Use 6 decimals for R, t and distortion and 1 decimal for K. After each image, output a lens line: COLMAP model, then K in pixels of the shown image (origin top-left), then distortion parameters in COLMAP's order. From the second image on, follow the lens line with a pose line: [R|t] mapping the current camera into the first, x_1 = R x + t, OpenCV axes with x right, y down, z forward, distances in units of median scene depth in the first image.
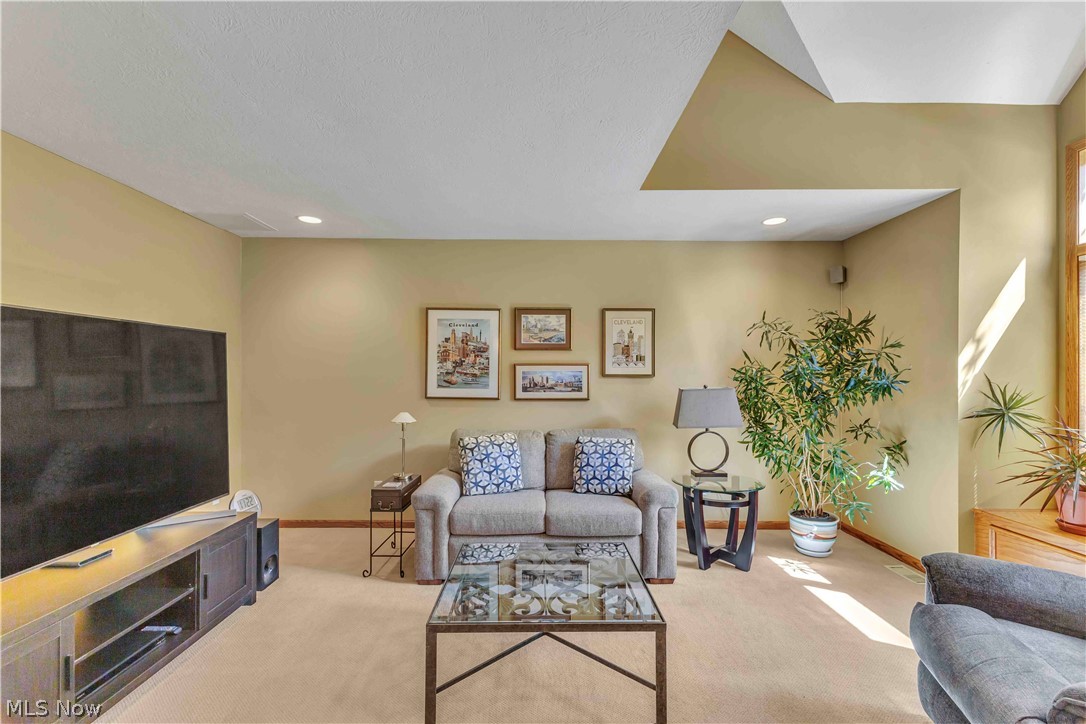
lens RADIAL K [[465.8, 0, 543.7], [0, 465.8, 375.9], [0, 0, 1]] dist [0.001118, 0.000053]
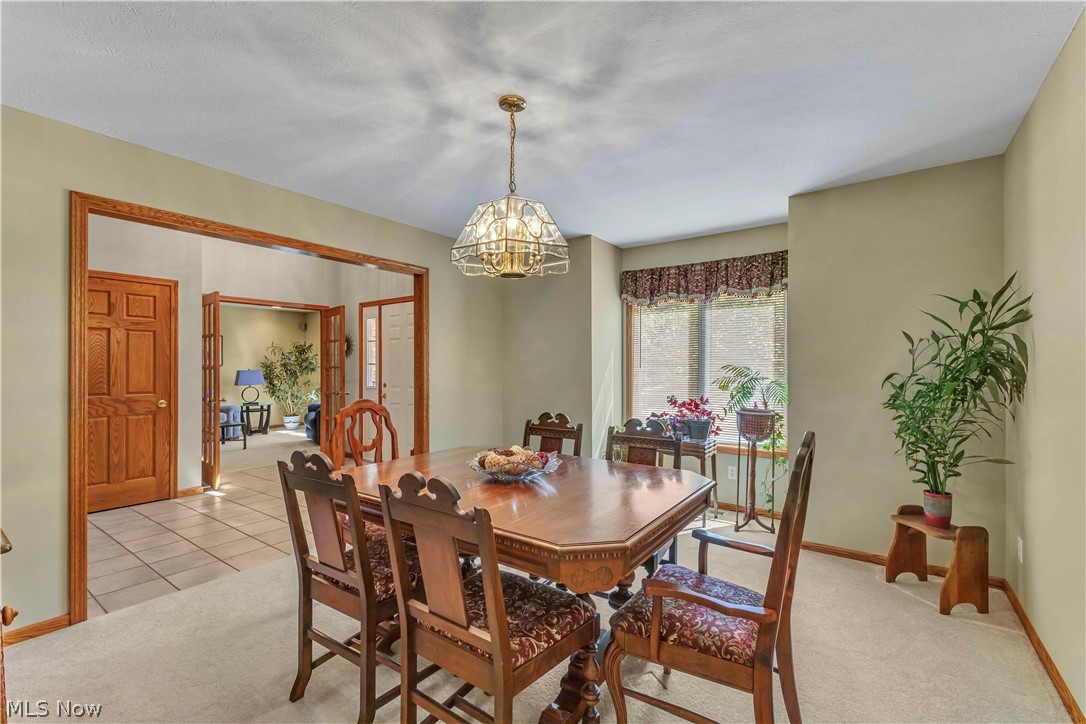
lens RADIAL K [[470.2, 0, 538.2], [0, 470.2, 364.8], [0, 0, 1]] dist [0.000900, -0.000017]
pose [[0.593324, -0.005991, 0.804941, -0.810768], [0.004085, 0.999982, 0.004431, -0.008578], [-0.804953, 0.000659, 0.593338, -1.859704]]
